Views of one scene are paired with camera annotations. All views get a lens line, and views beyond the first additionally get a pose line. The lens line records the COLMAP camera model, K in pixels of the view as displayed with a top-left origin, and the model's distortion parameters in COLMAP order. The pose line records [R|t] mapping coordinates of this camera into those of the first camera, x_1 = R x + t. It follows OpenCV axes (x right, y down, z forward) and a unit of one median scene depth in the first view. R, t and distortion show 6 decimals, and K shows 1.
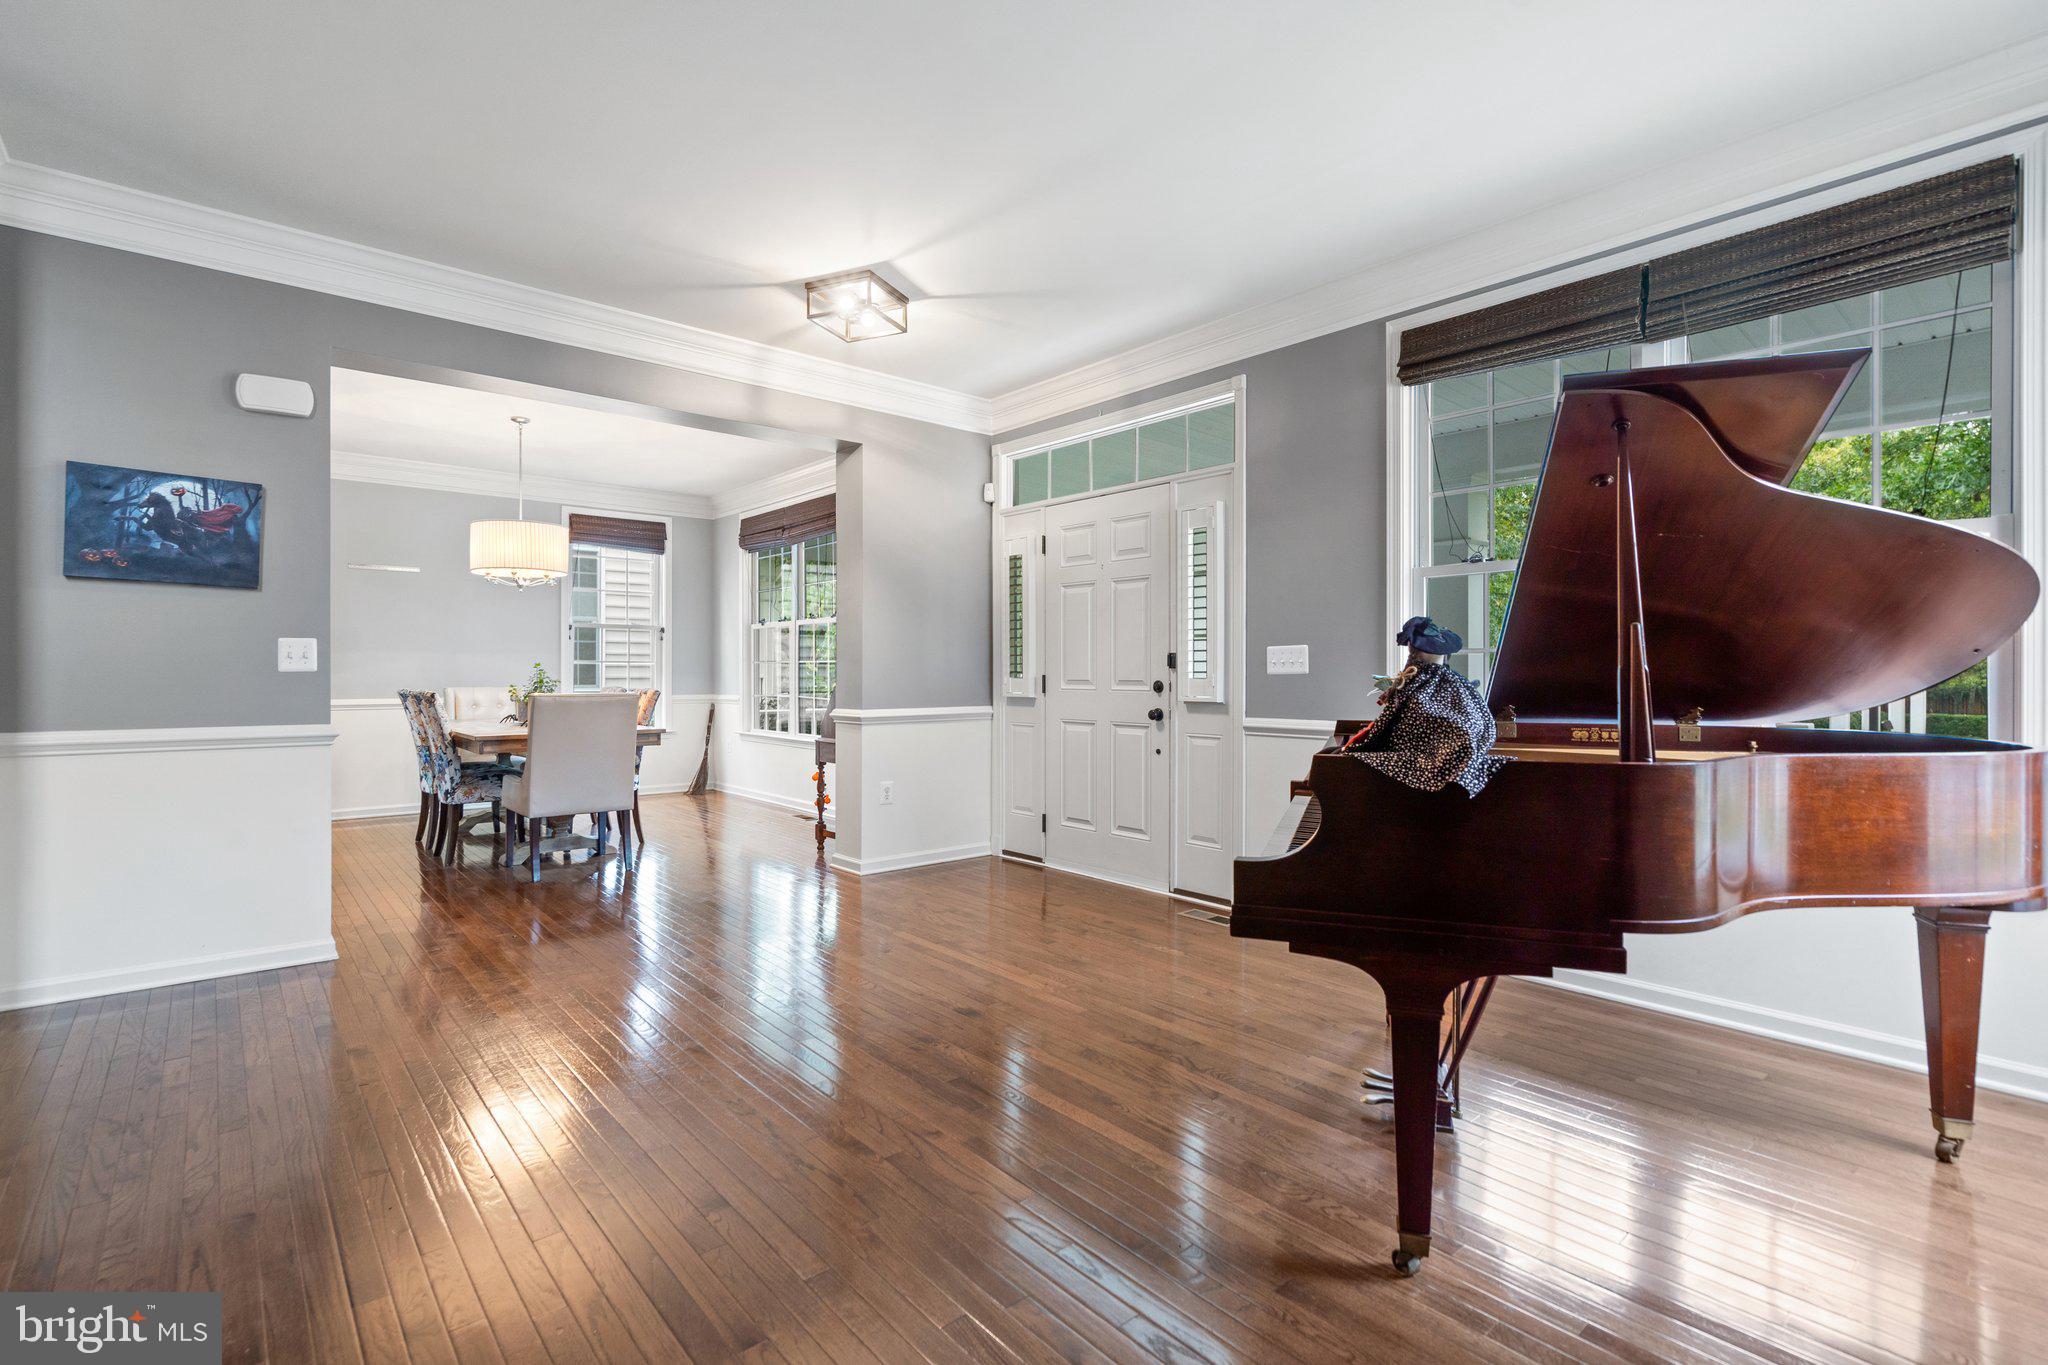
lens RADIAL K [[941.6, 0, 1019.0], [0, 941.6, 664.2], [0, 0, 1]] dist [-0.003956, 0.000129]
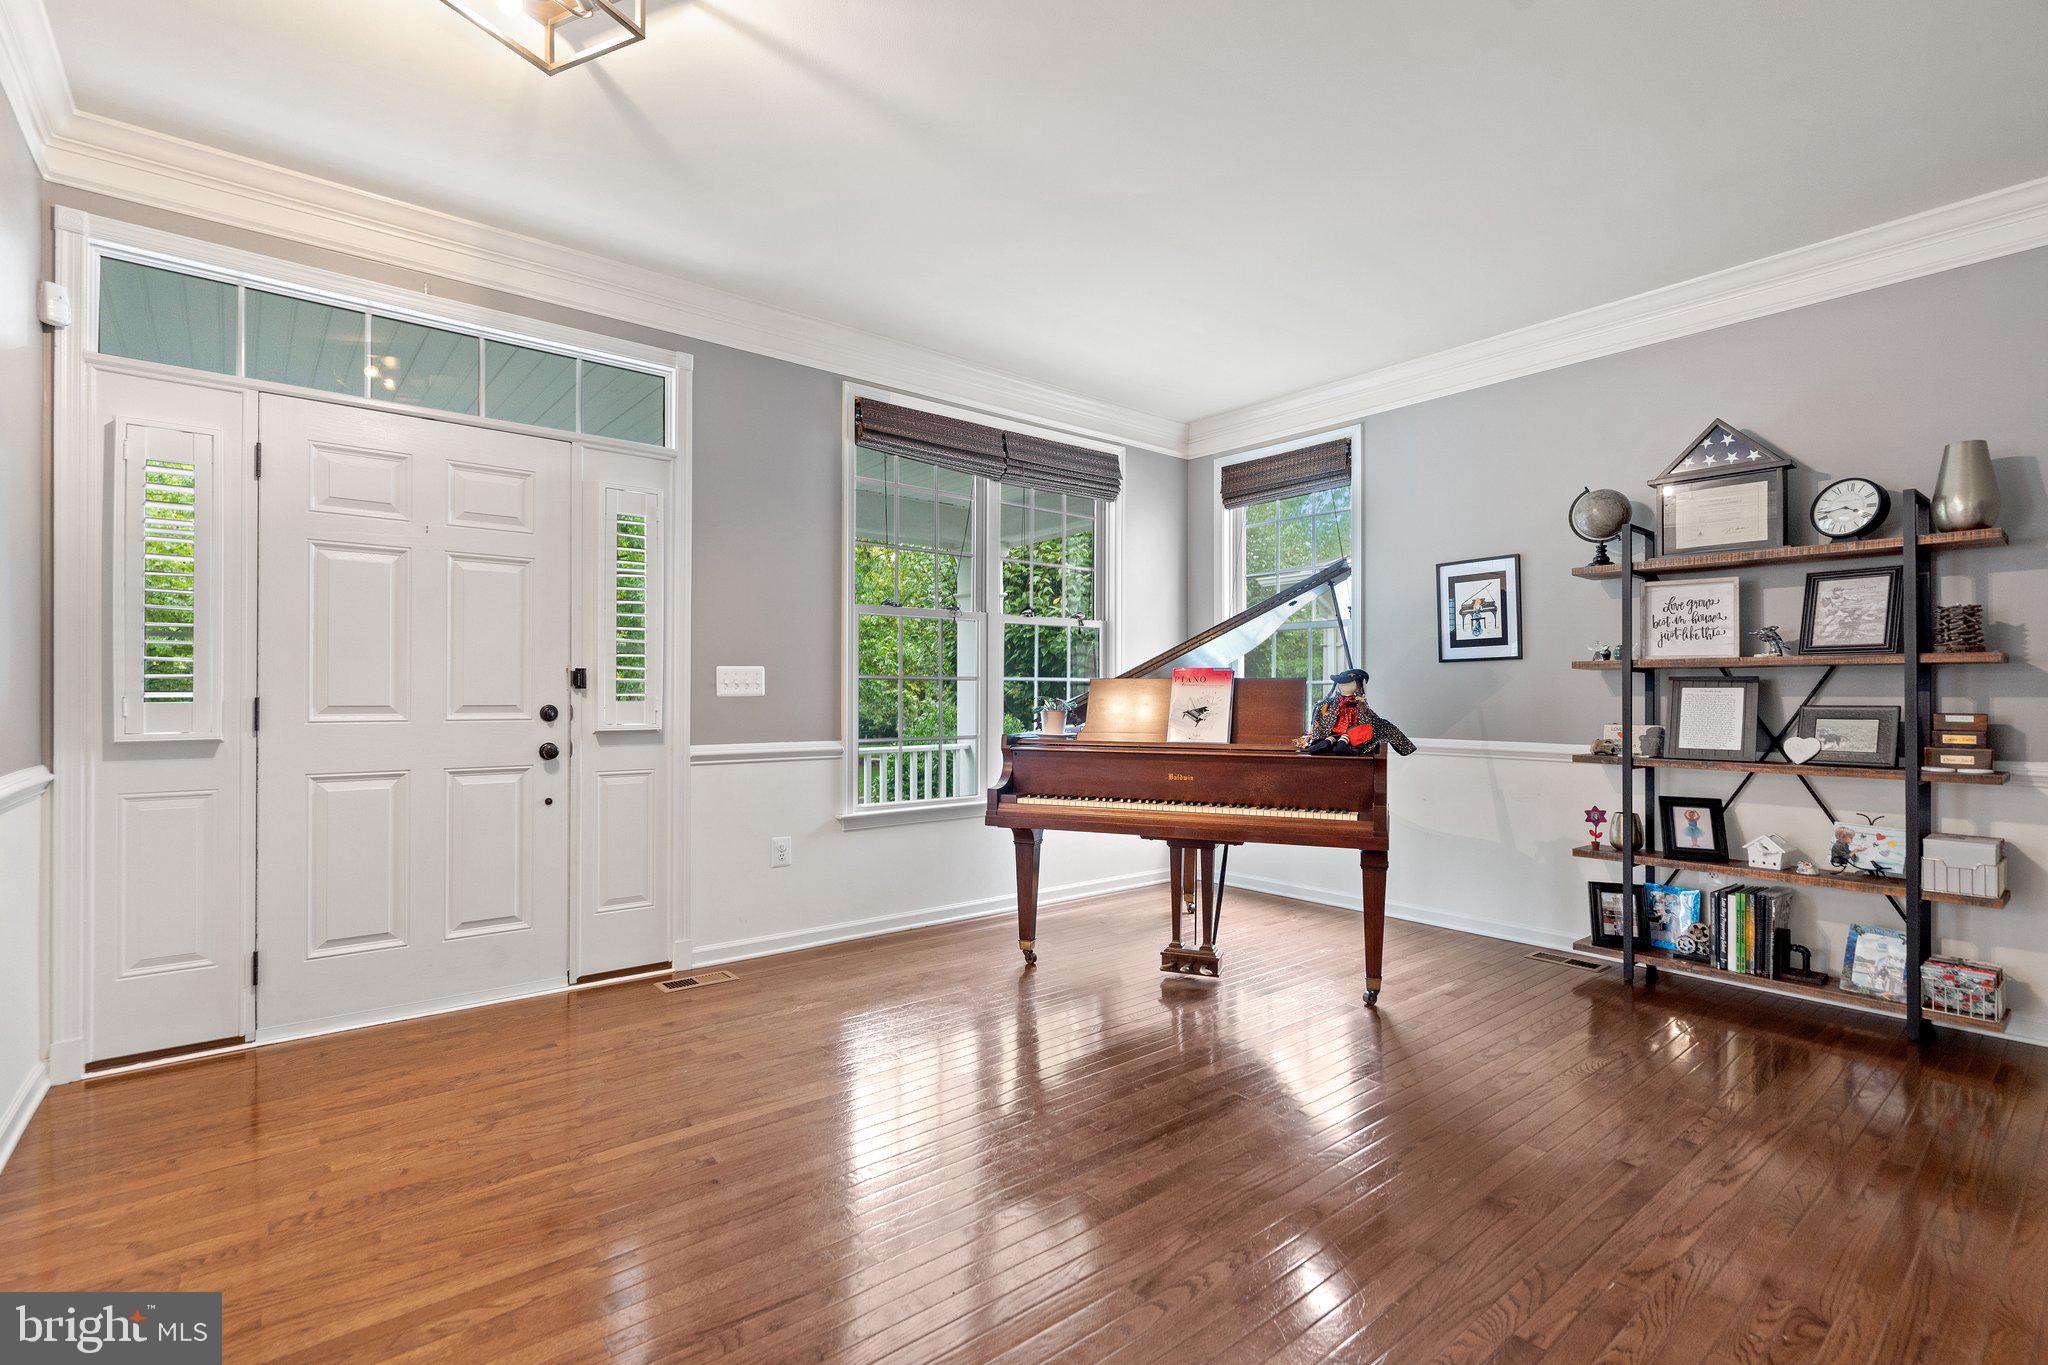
lens RADIAL K [[941.6, 0, 1021.2], [0, 941.6, 680.1], [0, 0, 1]] dist [-0.003956, 0.000129]
pose [[0.016030, 0.008917, 0.999832, -0.588755], [-0.016904, 0.999820, -0.008646, -0.001964], [-0.999729, -0.016762, 0.016178, 0.628438]]
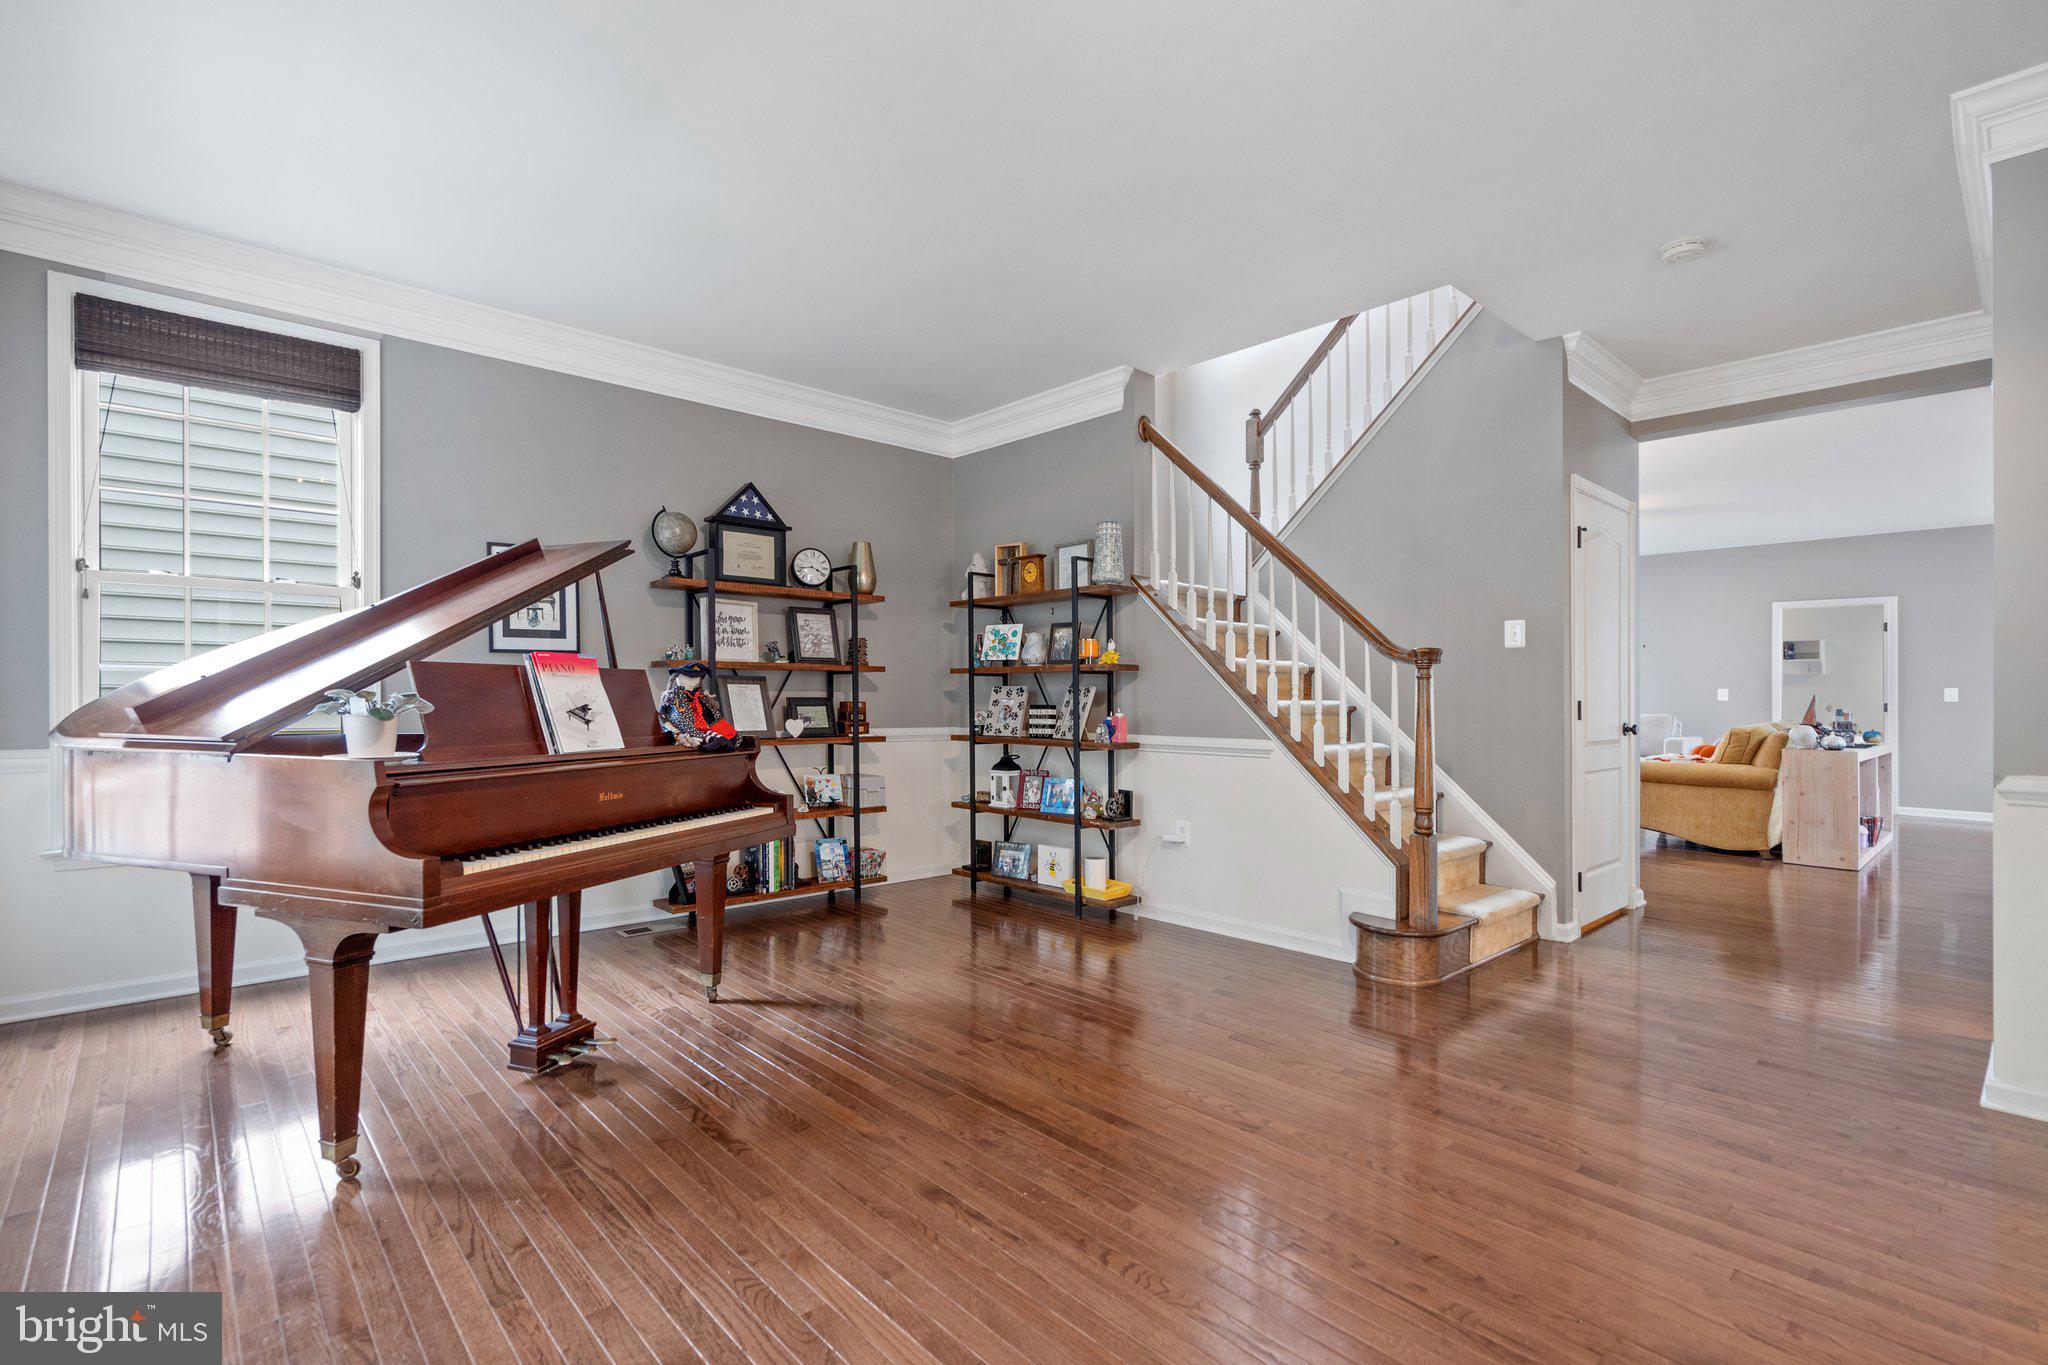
lens RADIAL K [[941.6, 0, 995.8], [0, 941.6, 679.7], [0, 0, 1]] dist [-0.003956, 0.000129]
pose [[-0.999443, -0.012760, -0.030842, -0.050549], [-0.011834, 0.999479, -0.030035, 0.010312], [0.031209, -0.029653, -0.999073, 1.097944]]
